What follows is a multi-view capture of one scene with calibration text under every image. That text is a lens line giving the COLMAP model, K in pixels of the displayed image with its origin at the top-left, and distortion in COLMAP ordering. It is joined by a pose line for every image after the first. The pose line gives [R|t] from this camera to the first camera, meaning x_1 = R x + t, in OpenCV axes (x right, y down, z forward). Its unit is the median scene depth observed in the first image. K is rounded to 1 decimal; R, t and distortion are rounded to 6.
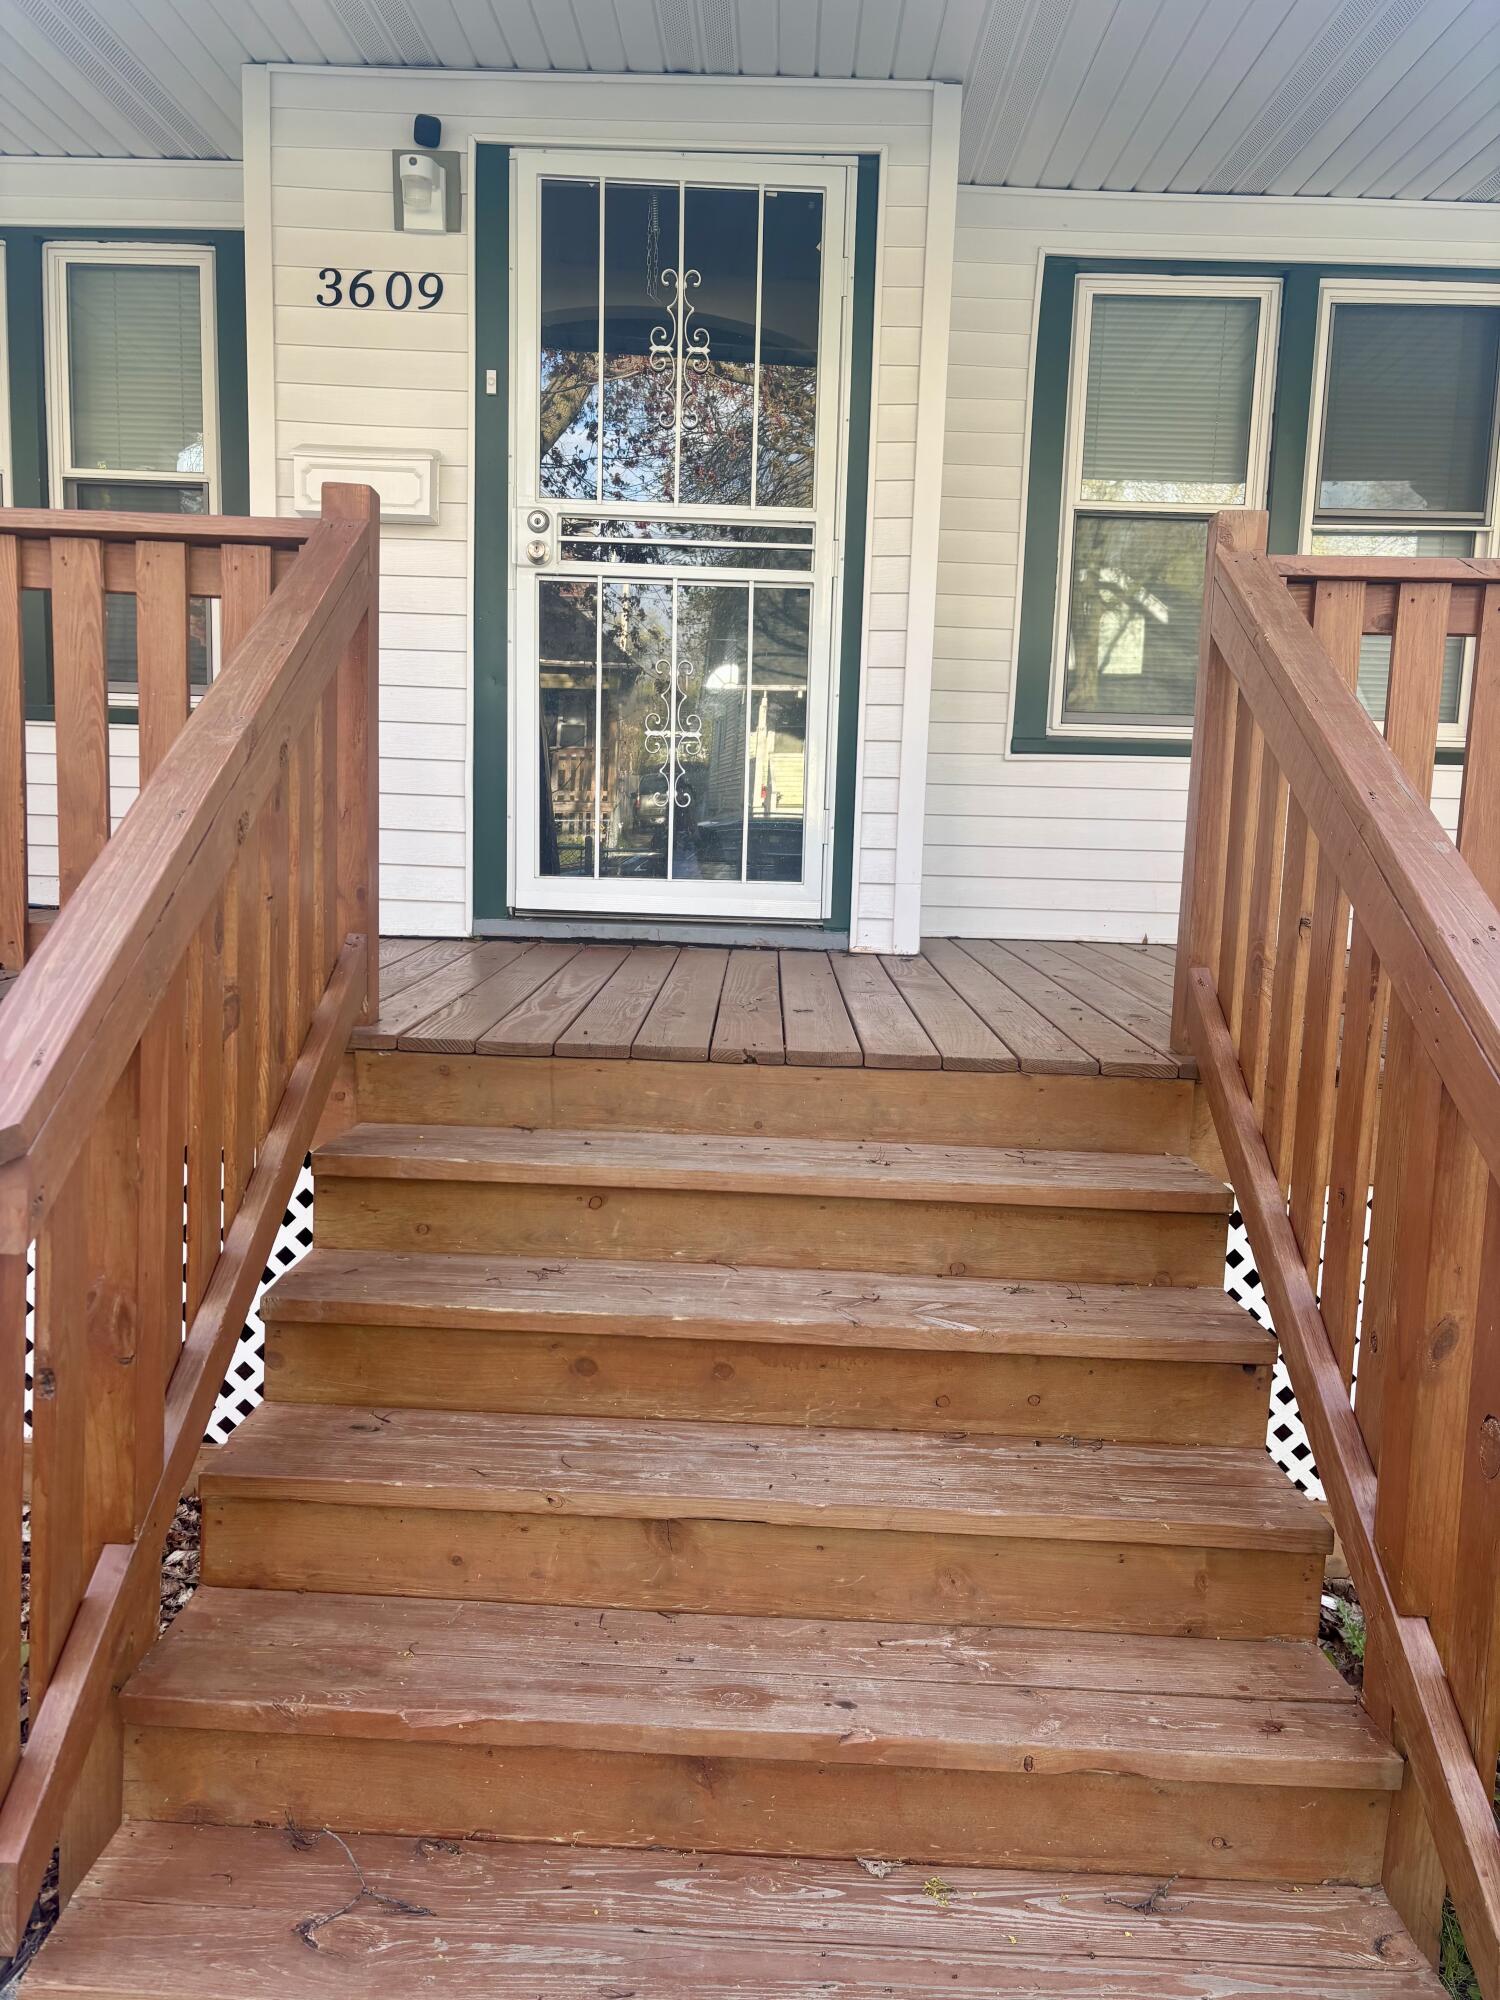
lens RADIAL K [[1490.5, 0, 750.5], [0, 1490.5, 989.8], [0, 0, 1]] dist [0.061342, -0.052212]
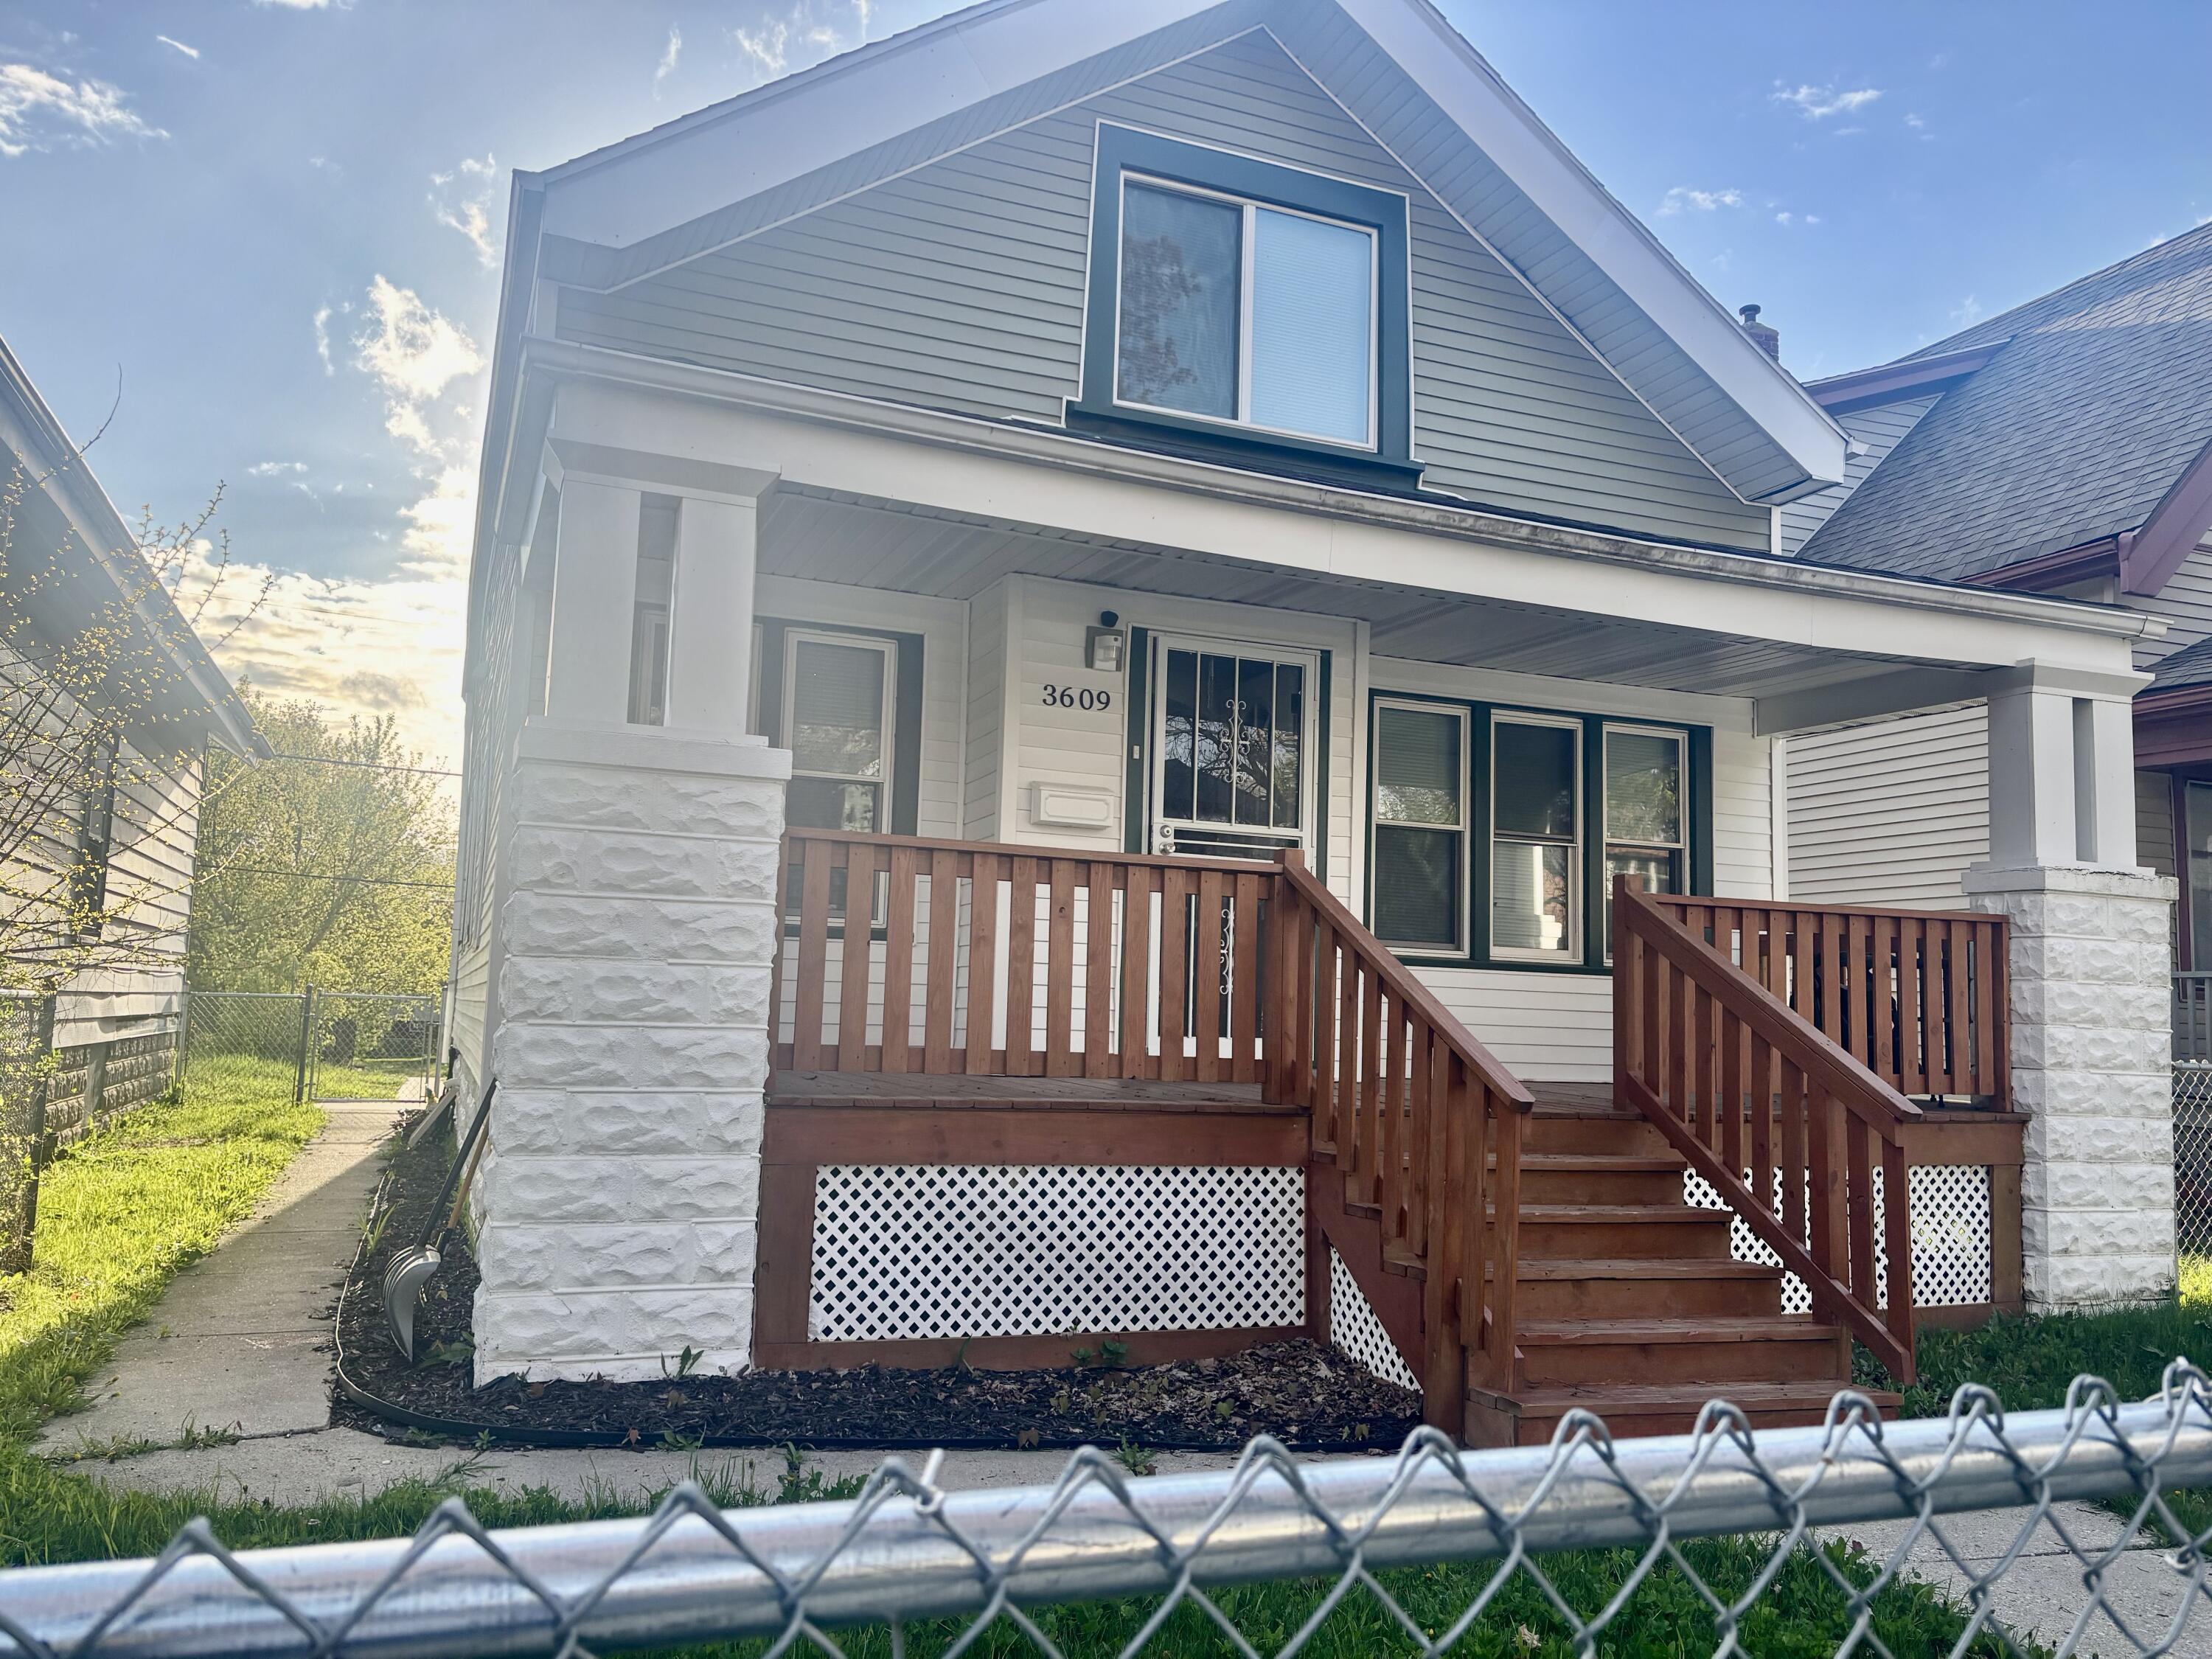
lens RADIAL K [[1648.5, 0, 1106.9], [0, 1648.5, 824.4], [0, 0, 1]] dist [0.061342, -0.052212]
pose [[0.923102, 0.042053, 0.382249, -0.920125], [0.043389, 0.976266, -0.212184, 0.078609], [-0.382100, 0.212453, 0.899369, -0.672365]]
